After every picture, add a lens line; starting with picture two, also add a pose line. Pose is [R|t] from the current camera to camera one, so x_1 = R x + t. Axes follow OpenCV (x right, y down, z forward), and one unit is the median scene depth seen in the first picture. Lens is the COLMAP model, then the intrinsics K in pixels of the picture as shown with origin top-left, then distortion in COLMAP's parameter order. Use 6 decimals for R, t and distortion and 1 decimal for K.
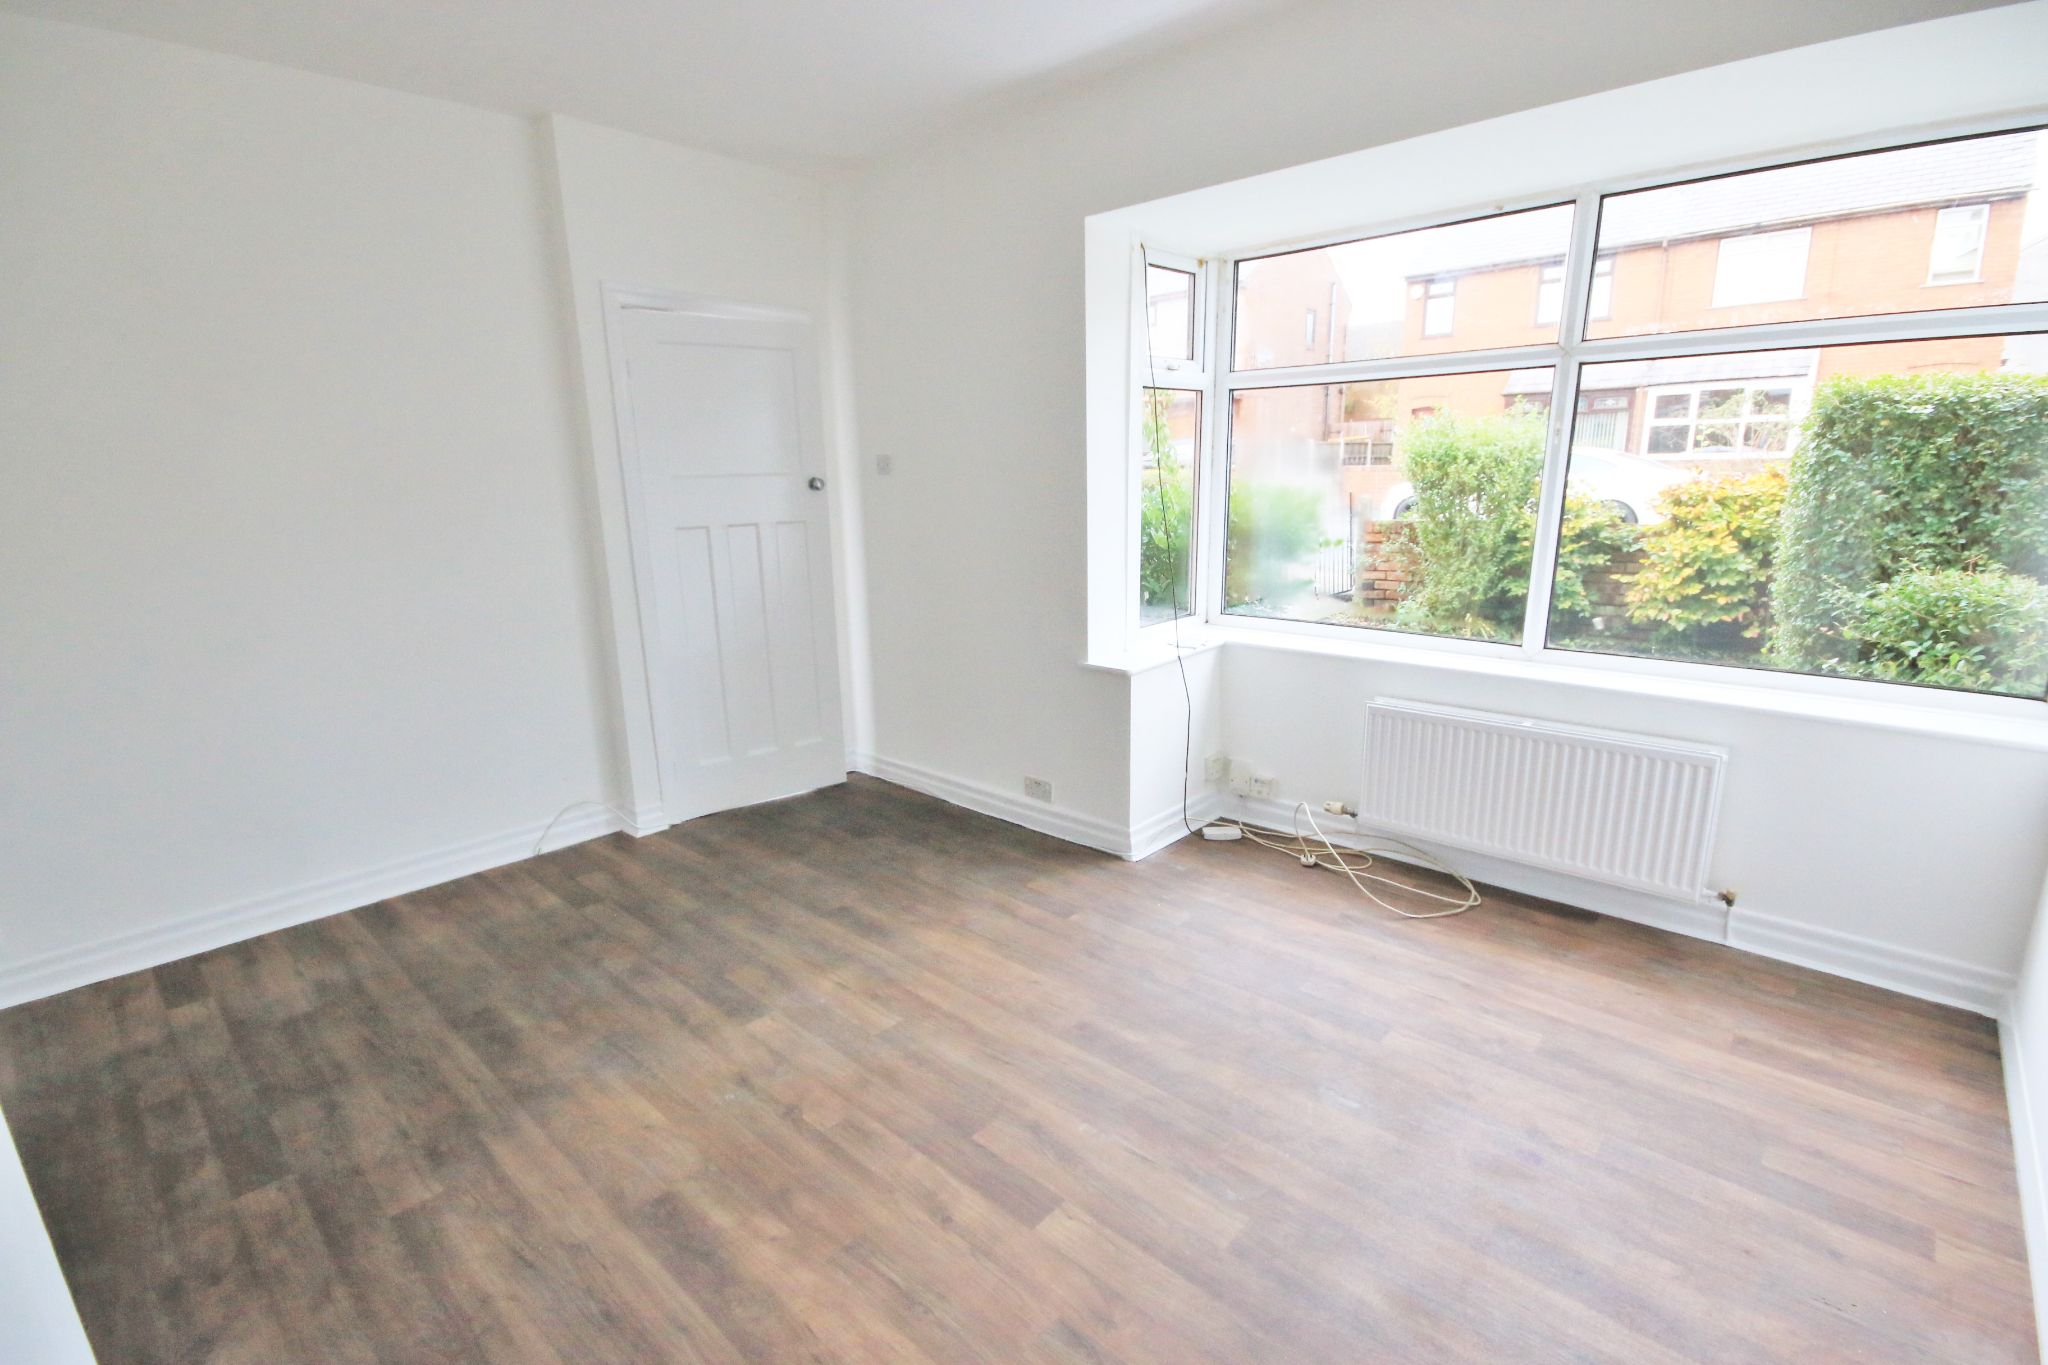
lens RADIAL K [[936.4, 0, 1021.6], [0, 936.4, 687.9], [0, 0, 1]] dist [0.001115, -0.008159]
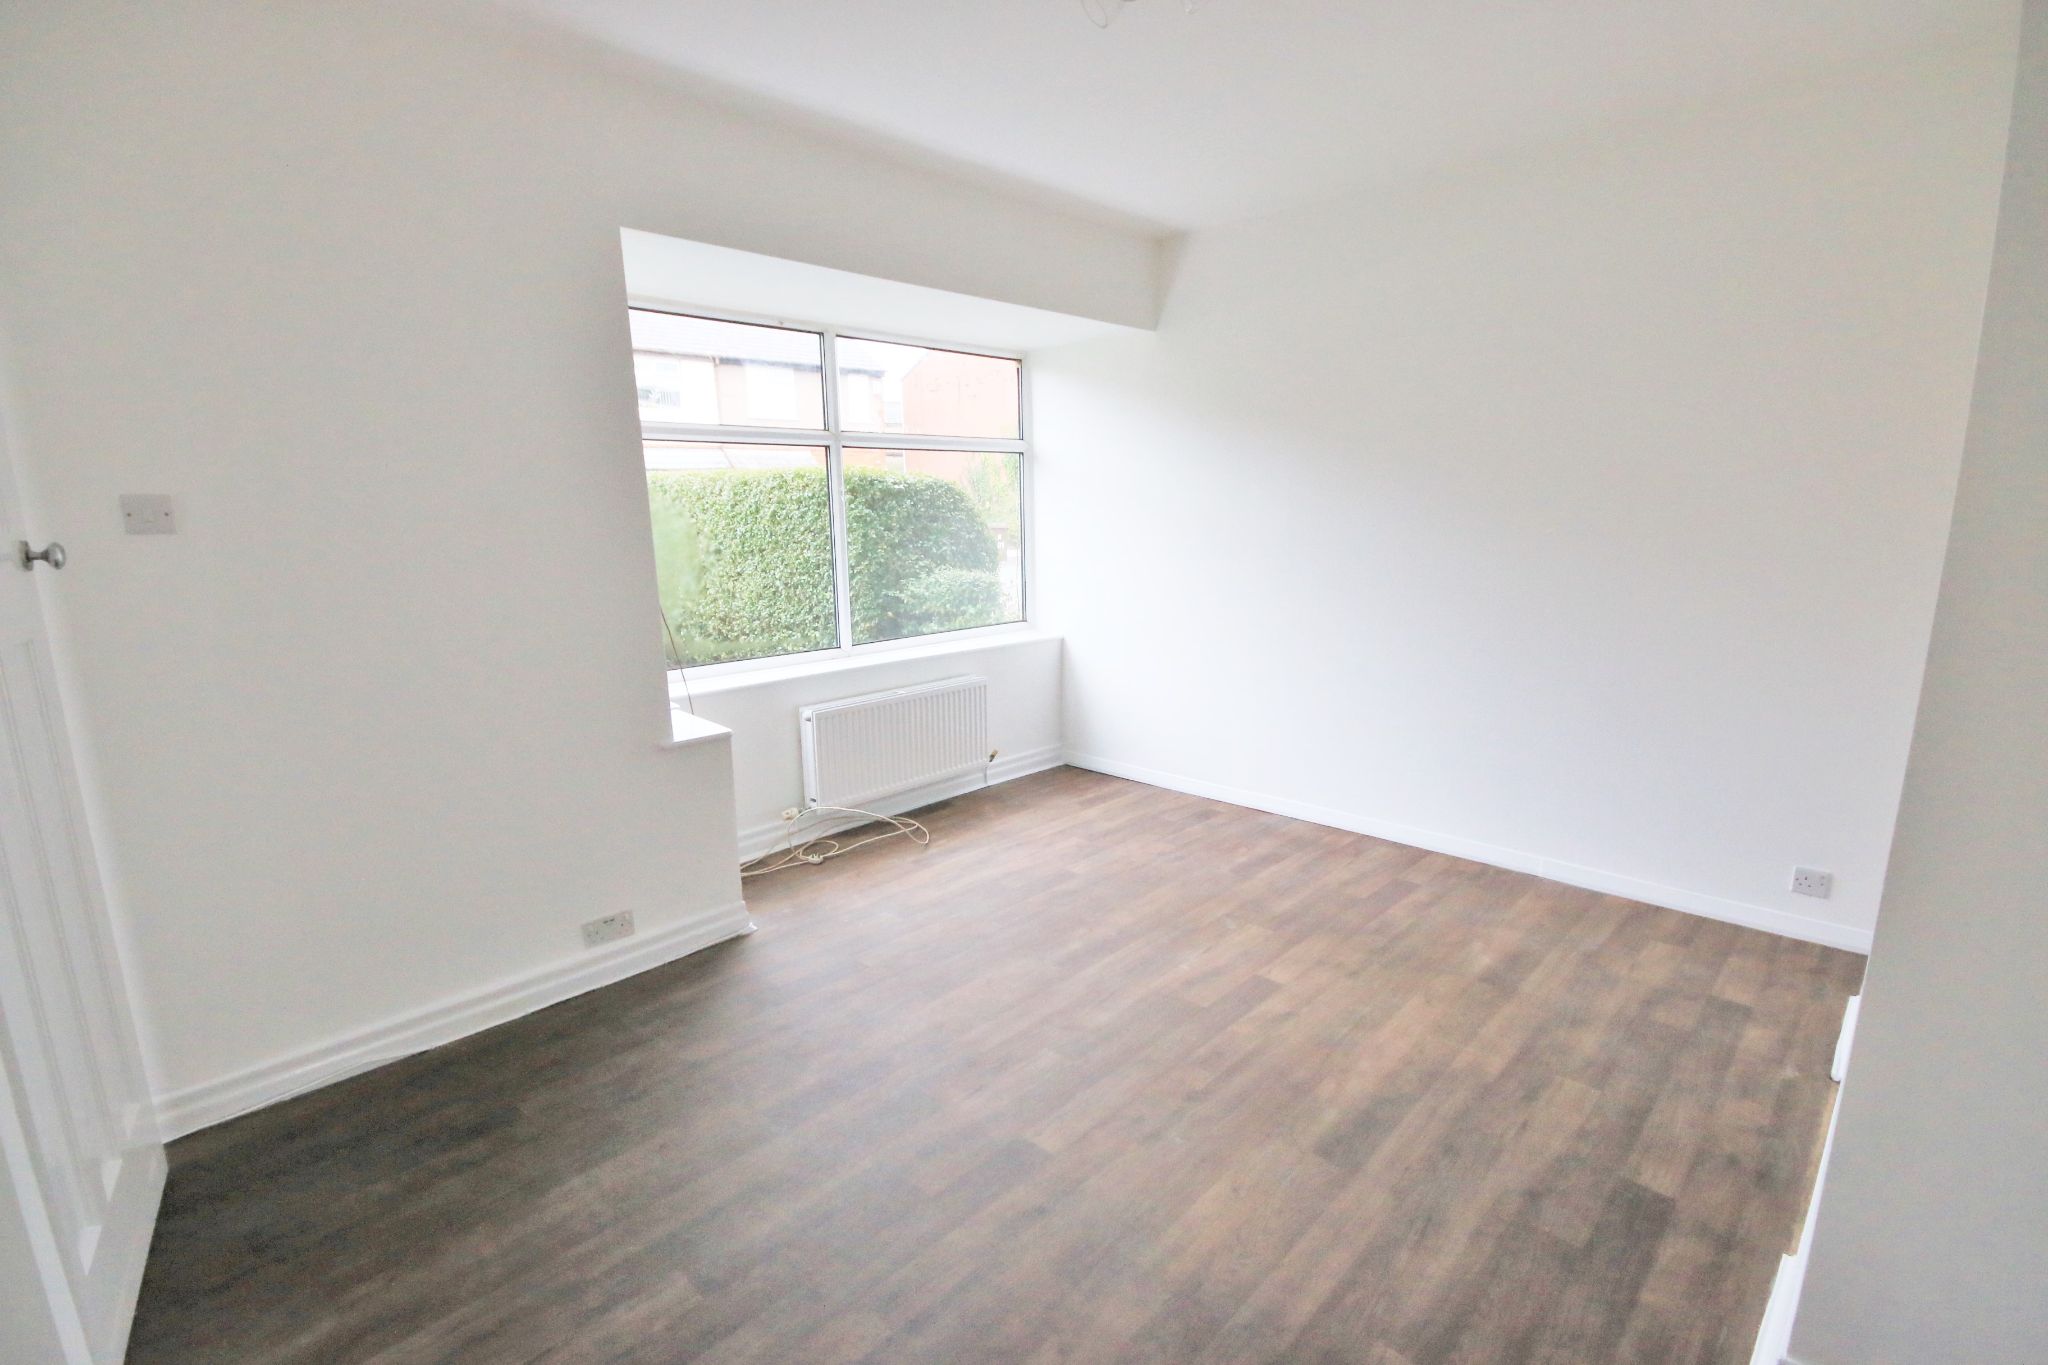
lens RADIAL K [[936.4, 0, 1021.6], [0, 936.4, 687.9], [0, 0, 1]] dist [0.001115, -0.008159]
pose [[0.030415, -0.169349, 0.985087, -1.005305], [0.245314, 0.956665, 0.156888, -0.171077], [-0.968966, 0.236884, 0.070640, 0.825708]]
